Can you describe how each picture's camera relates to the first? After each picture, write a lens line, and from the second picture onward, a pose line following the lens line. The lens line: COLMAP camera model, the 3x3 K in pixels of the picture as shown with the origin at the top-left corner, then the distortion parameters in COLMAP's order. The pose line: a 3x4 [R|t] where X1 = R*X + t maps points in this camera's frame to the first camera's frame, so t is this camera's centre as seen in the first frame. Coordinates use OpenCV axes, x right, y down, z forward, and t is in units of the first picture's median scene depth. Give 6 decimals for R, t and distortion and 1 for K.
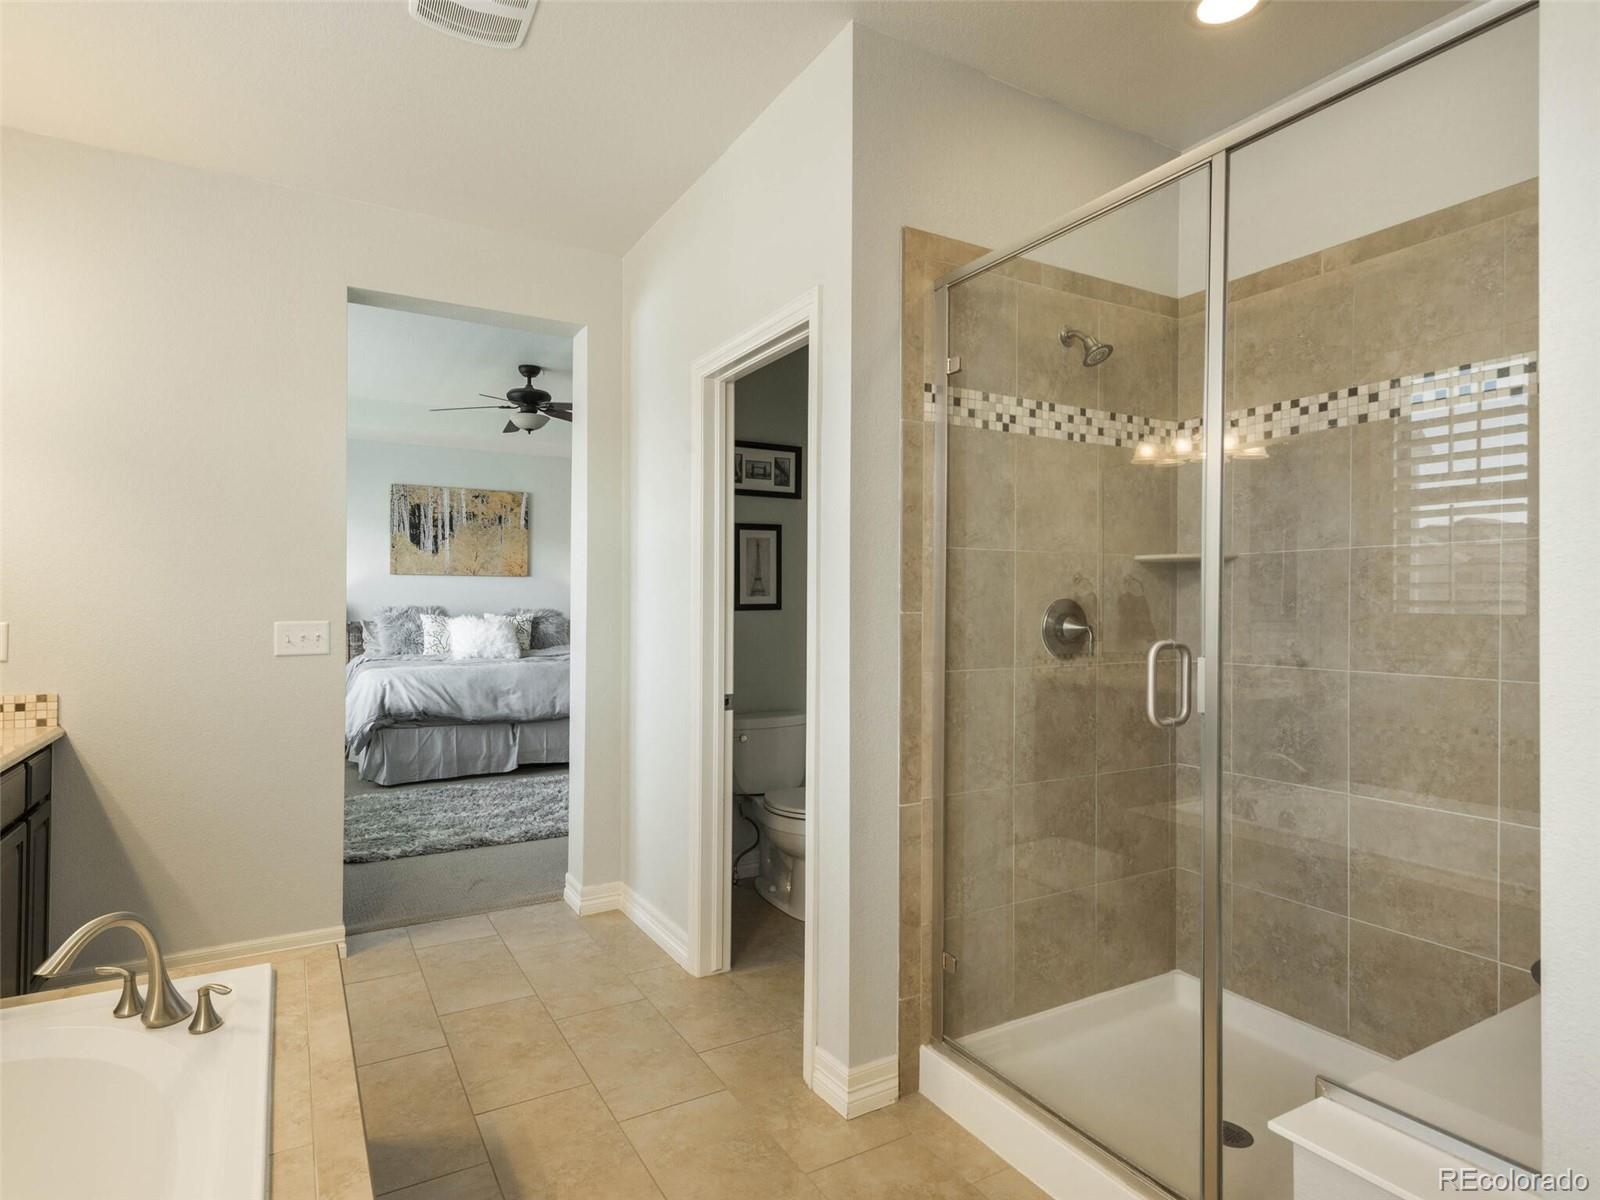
lens RADIAL K [[833.7, 0, 792.7], [0, 833.7, 601.3], [0, 0, 1]] dist [0.013512, 0.000623]
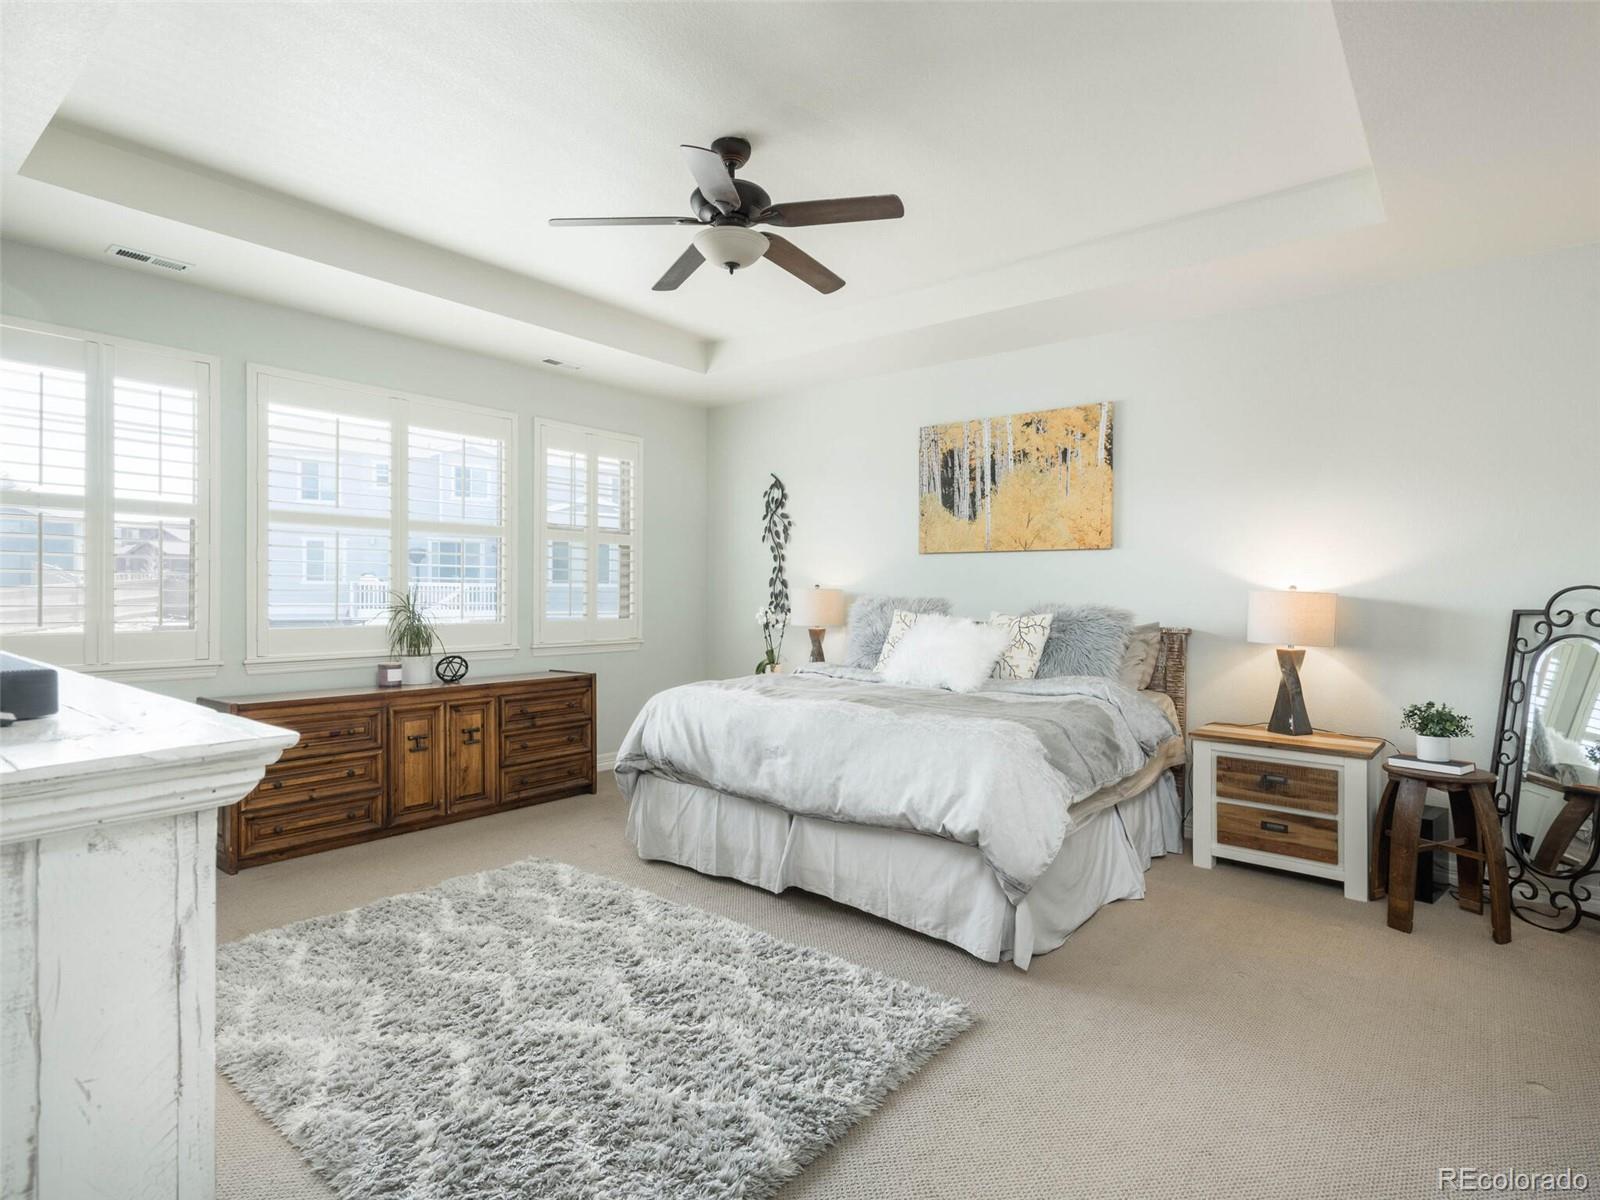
lens RADIAL K [[833.7, 0, 792.7], [0, 833.7, 601.3], [0, 0, 1]] dist [0.013512, 0.000623]
pose [[0.372193, 0.011066, -0.928089, 0.142762], [-0.001491, 0.999935, 0.011324, 0.000763], [0.928154, -0.002832, 0.372185, 0.623972]]
